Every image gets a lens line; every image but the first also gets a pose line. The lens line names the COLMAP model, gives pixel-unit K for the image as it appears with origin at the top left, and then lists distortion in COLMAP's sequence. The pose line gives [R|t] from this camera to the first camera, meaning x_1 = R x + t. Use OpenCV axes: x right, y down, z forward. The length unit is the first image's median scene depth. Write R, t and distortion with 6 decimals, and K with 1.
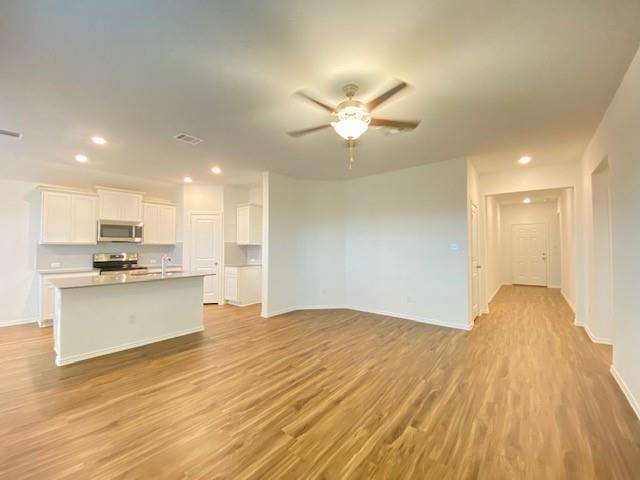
lens RADIAL K [[256.5, 0, 320.0], [0, 256.5, 240.0], [0, 0, 1]] dist [0.002135, -0.013072]
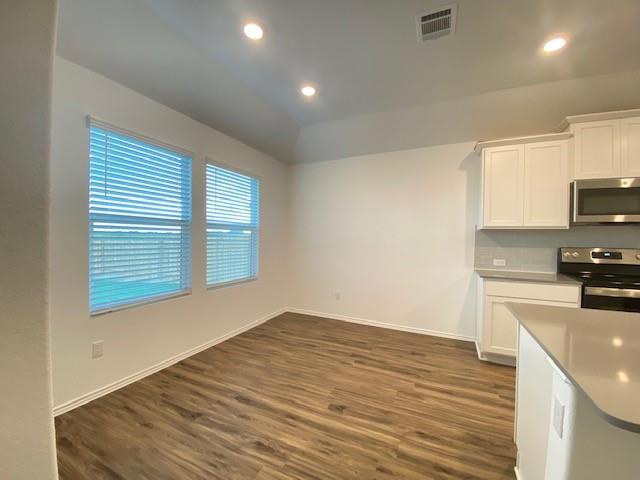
lens RADIAL K [[256.5, 0, 320.0], [0, 256.5, 240.0], [0, 0, 1]] dist [0.002135, -0.013072]
pose [[0.217896, 0.018954, -0.975788, -0.477441], [0.012199, 0.999680, 0.022142, 0.020362], [0.975896, -0.016729, 0.217595, 0.387757]]
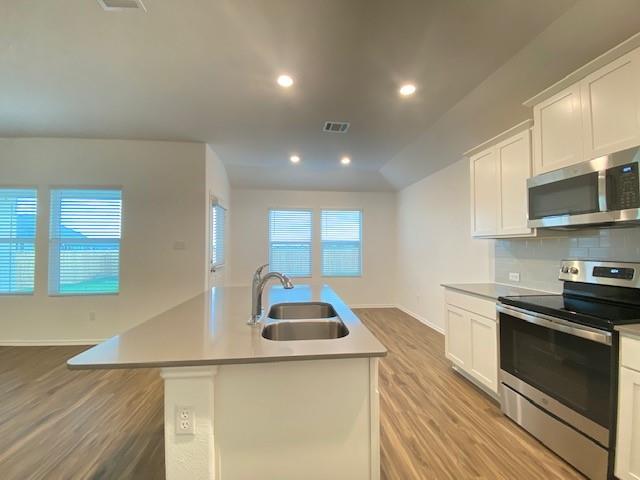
lens RADIAL K [[256.5, 0, 320.0], [0, 256.5, 240.0], [0, 0, 1]] dist [0.002135, -0.013072]
pose [[-0.711297, -0.014183, -0.702748, -0.328211], [0.026166, 0.998569, -0.046638, 0.031818], [0.702404, -0.051562, -0.709908, 1.041737]]
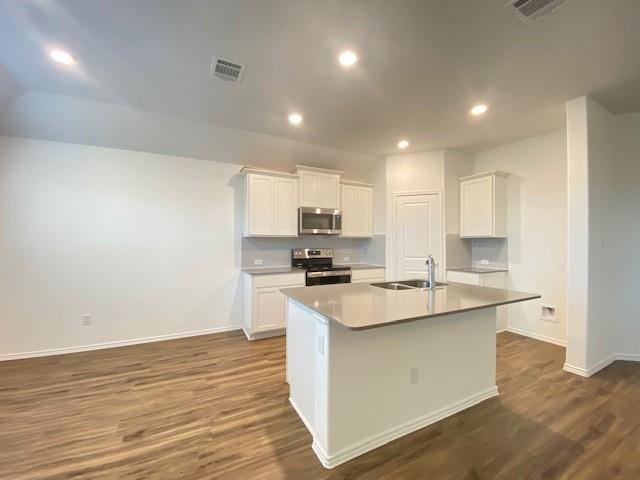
lens RADIAL K [[253.8, 0, 317.1], [0, 253.8, 236.4], [0, 0, 1]] dist [0.002080, -0.012438]
pose [[0.903168, -0.007427, -0.429223, -0.472313], [0.008756, 0.999961, 0.001122, 0.013328], [0.429197, -0.004772, 0.903198, 0.298871]]
